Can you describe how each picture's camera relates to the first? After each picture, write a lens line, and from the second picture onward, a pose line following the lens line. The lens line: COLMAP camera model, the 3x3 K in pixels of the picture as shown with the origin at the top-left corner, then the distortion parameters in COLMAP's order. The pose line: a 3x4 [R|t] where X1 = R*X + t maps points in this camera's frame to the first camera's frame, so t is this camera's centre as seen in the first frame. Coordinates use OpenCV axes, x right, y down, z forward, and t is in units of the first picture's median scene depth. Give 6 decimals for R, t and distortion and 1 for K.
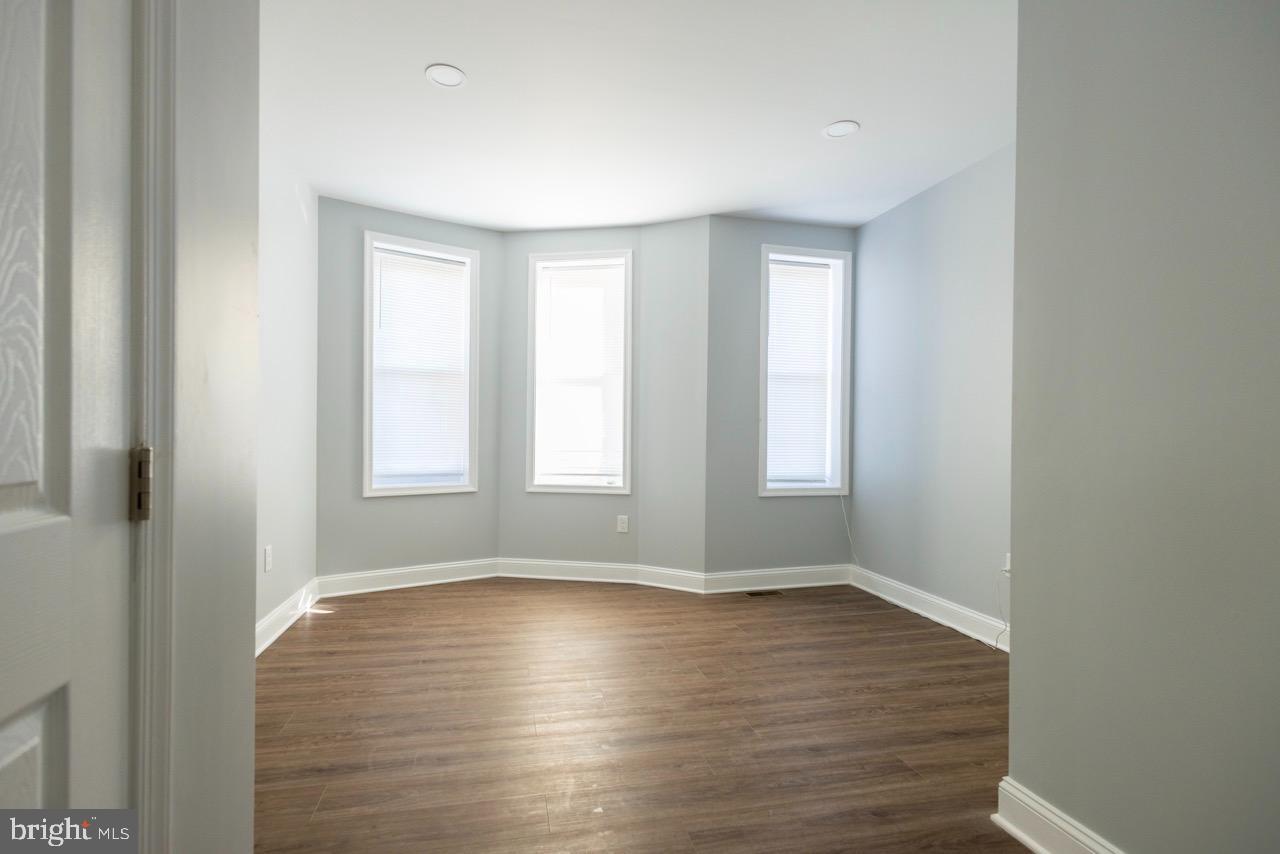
lens RADIAL K [[596.5, 0, 634.9], [0, 596.5, 427.8], [0, 0, 1]] dist [0.001439, -0.000089]
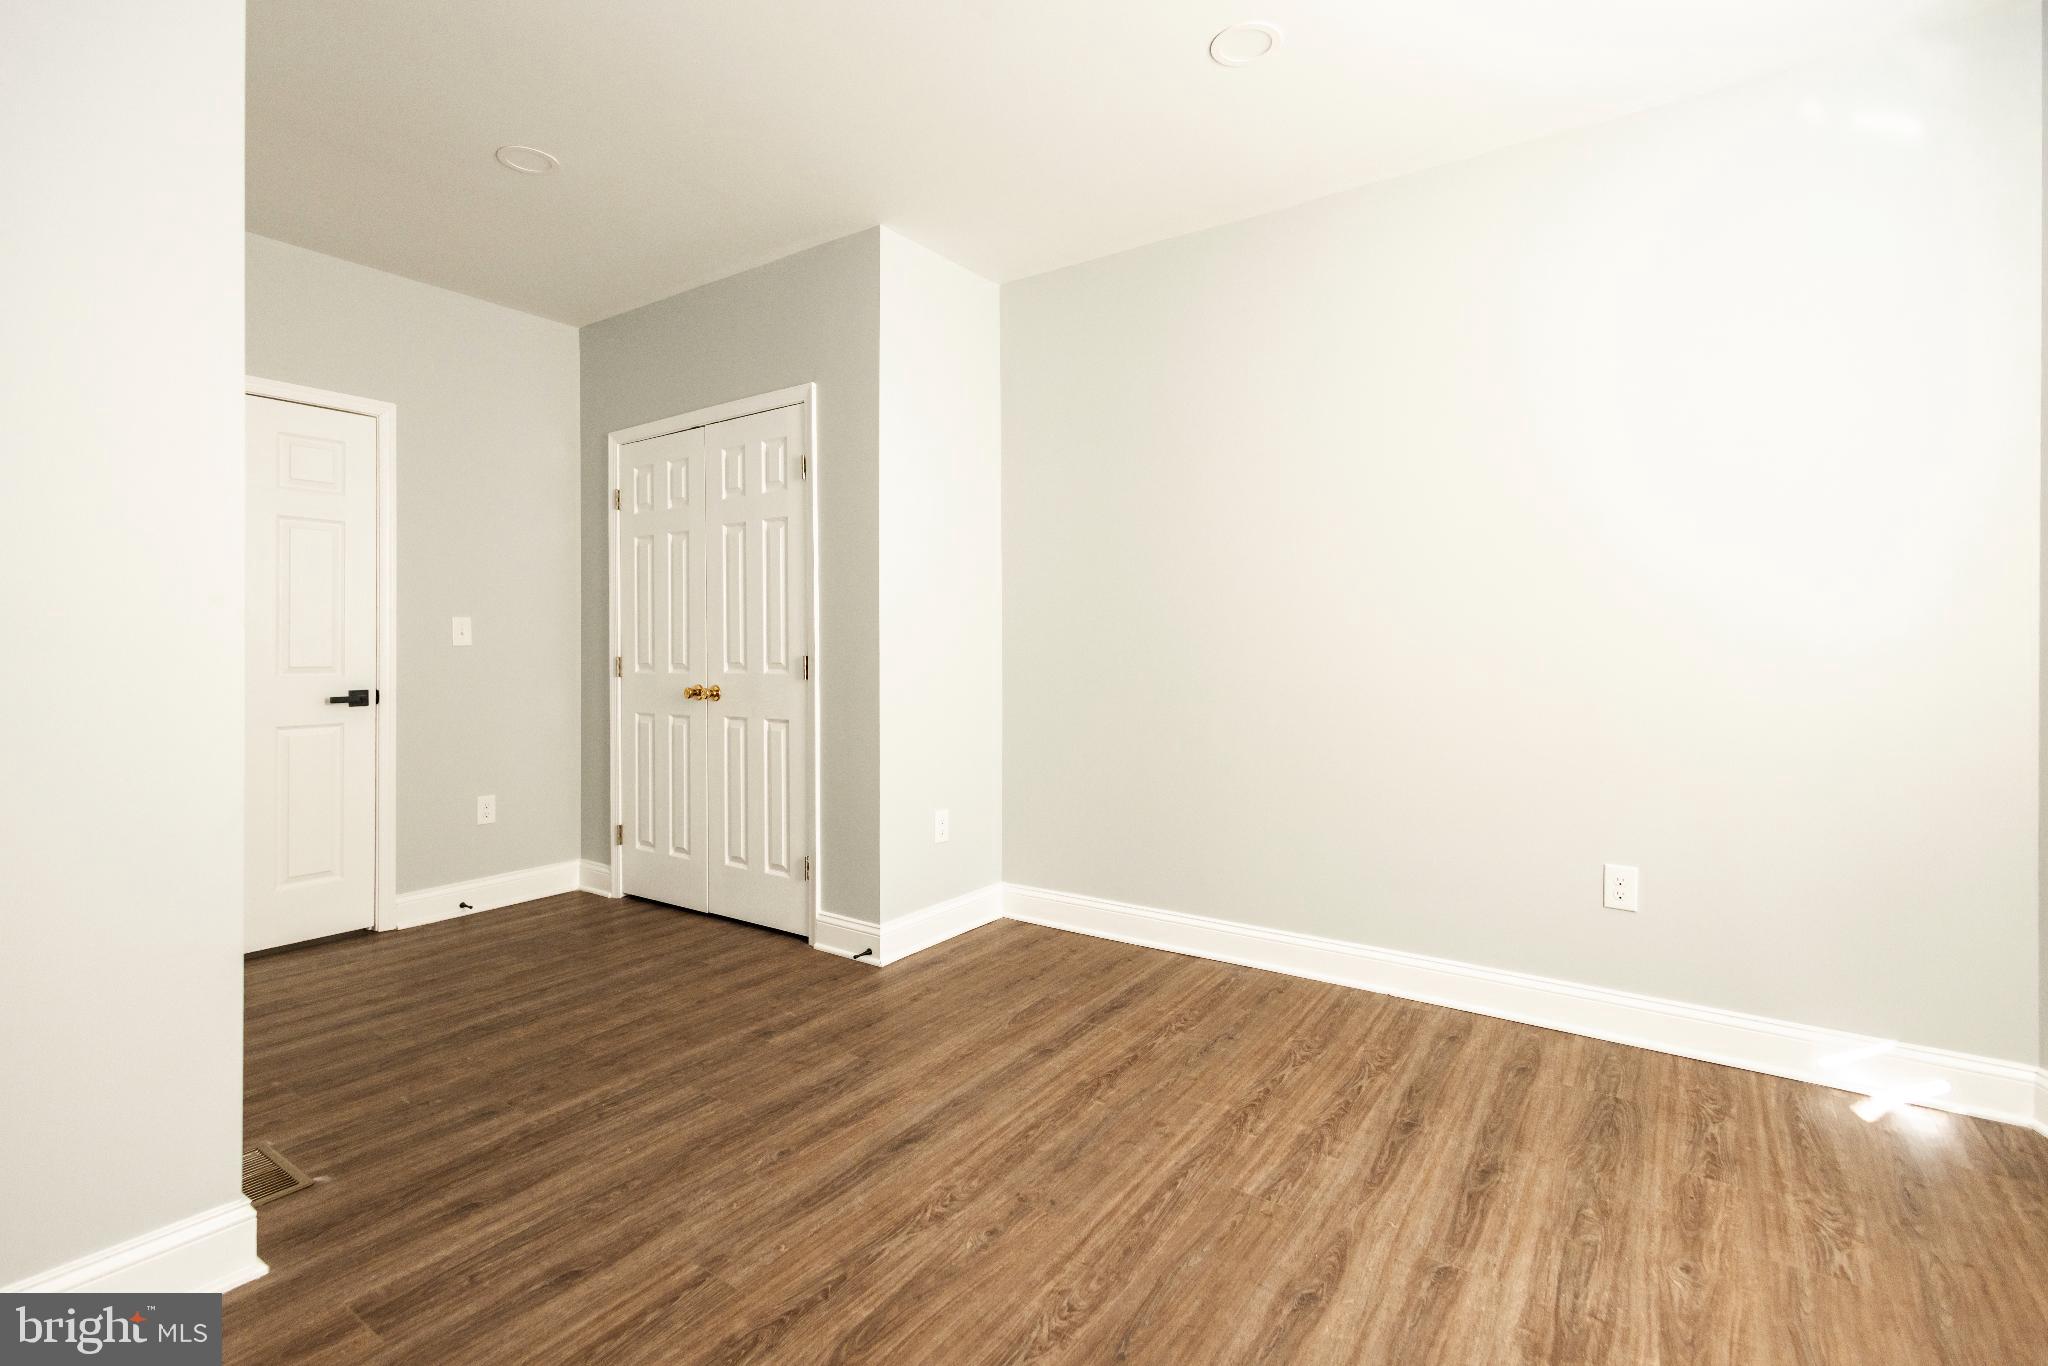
lens RADIAL K [[954.5, 0, 1015.8], [0, 954.5, 684.3], [0, 0, 1]] dist [0.001439, -0.000089]
pose [[-0.743236, 0.016176, -0.668833, 0.315255], [-0.005466, 0.999527, 0.030248, 0.005892], [0.669006, 0.026137, -0.742797, 1.051562]]
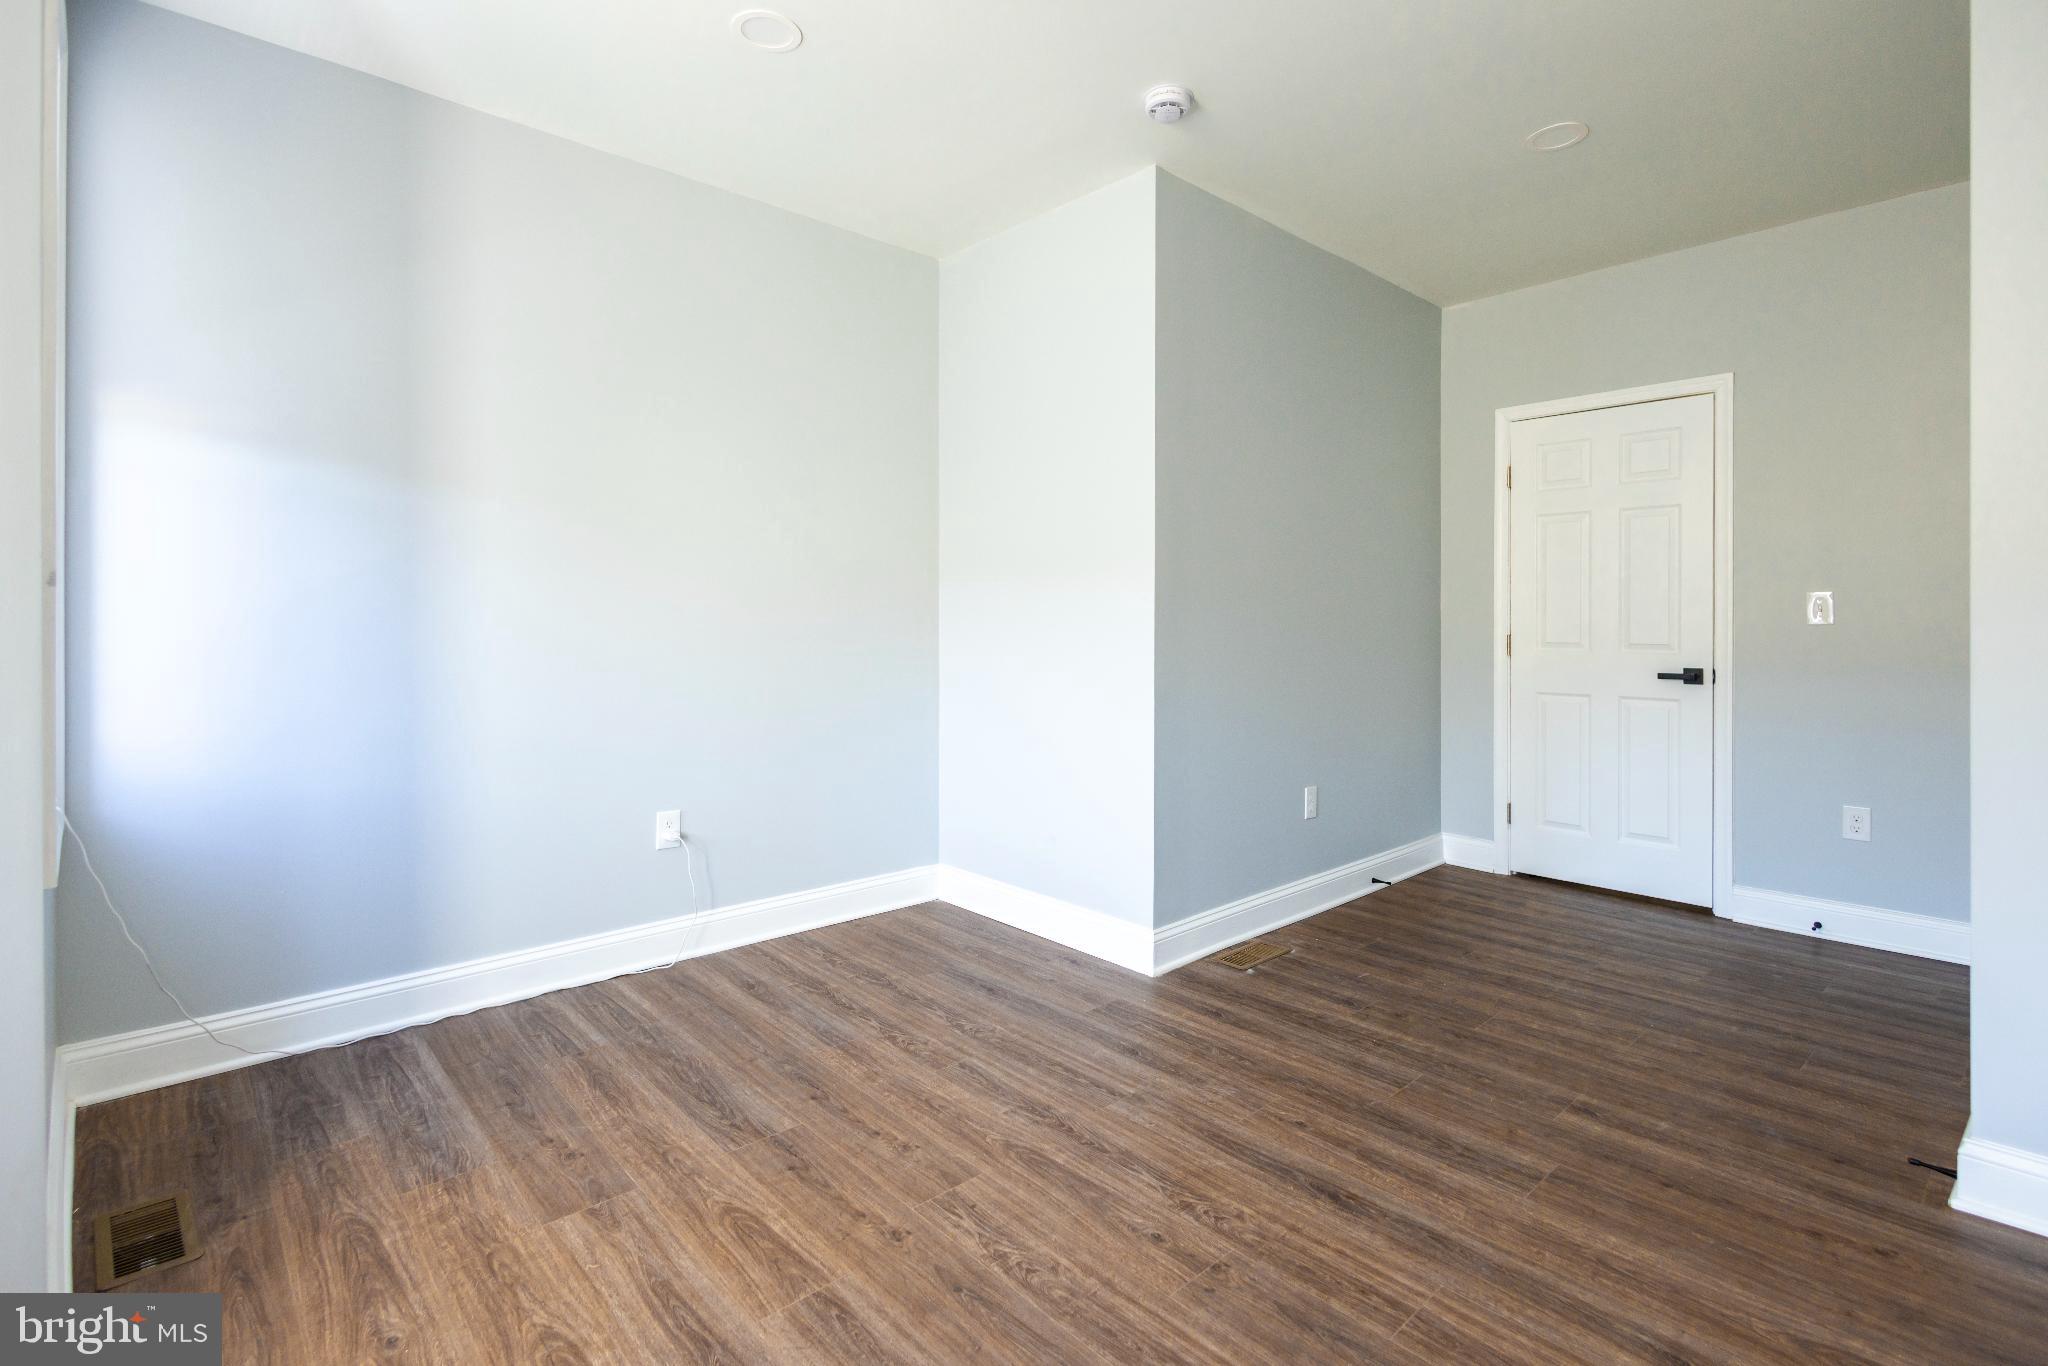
lens RADIAL K [[954.5, 0, 1015.8], [0, 954.5, 684.3], [0, 0, 1]] dist [0.001439, -0.000089]
pose [[-0.479629, -0.066333, 0.874961, -0.369212], [-0.008678, 0.997448, 0.070862, -0.002317], [-0.877429, 0.026394, -0.478980, 0.964319]]
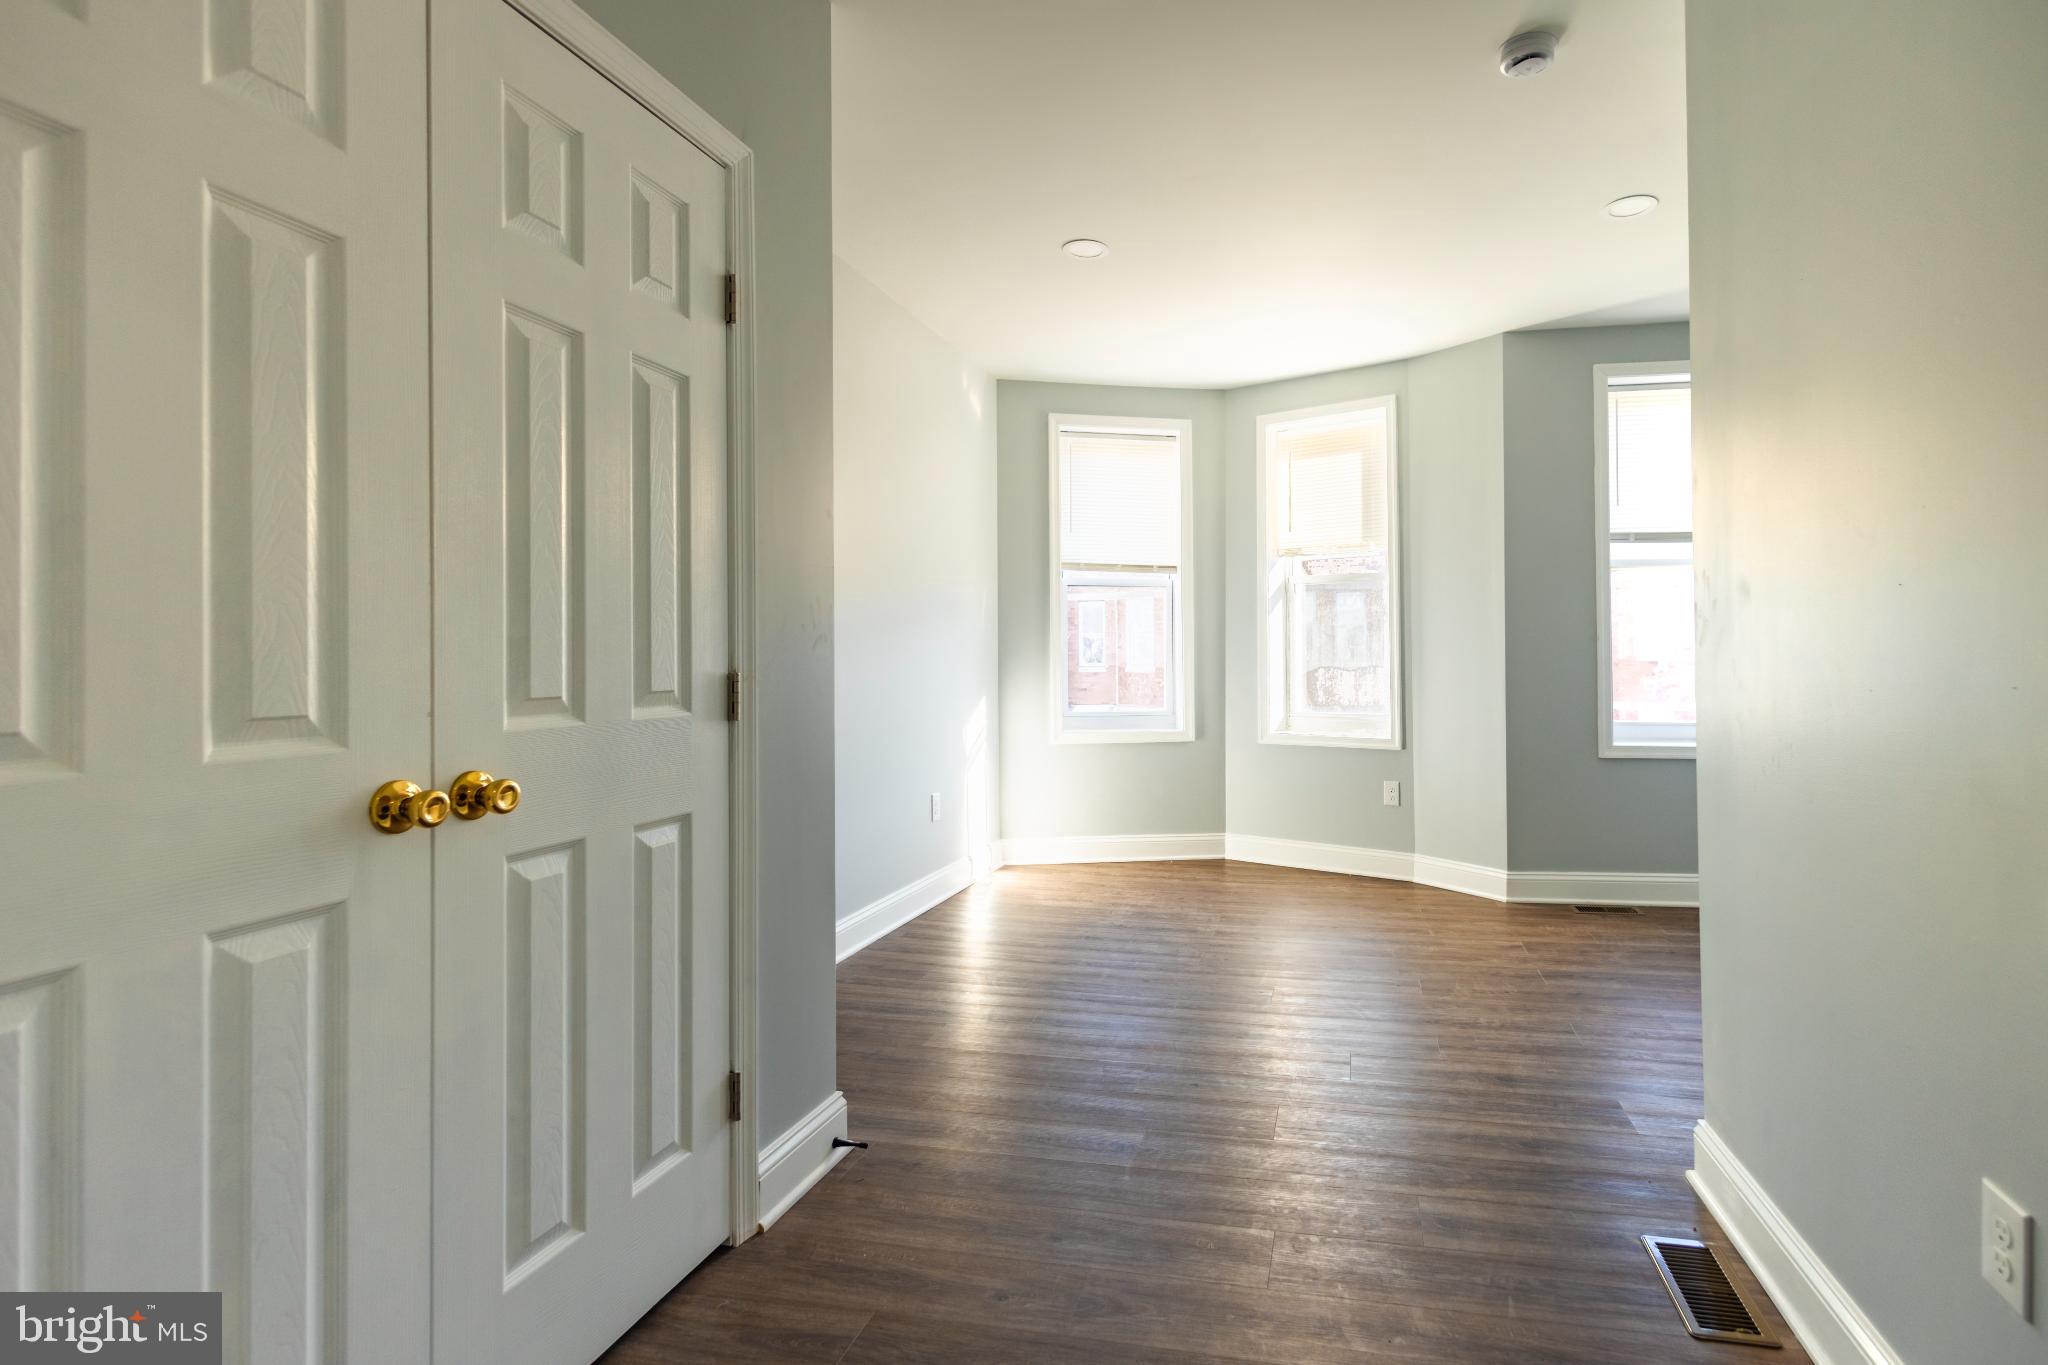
lens RADIAL K [[991.0, 0, 1178.5], [0, 991.0, 655.3], [0, 0, 1]] dist [-0.000629, -0.000139]
pose [[0.920988, -0.014052, -0.389337, 0.236974], [0.013933, 0.999898, -0.003130, 0.002657], [0.389341, -0.002541, 0.921090, -0.174025]]
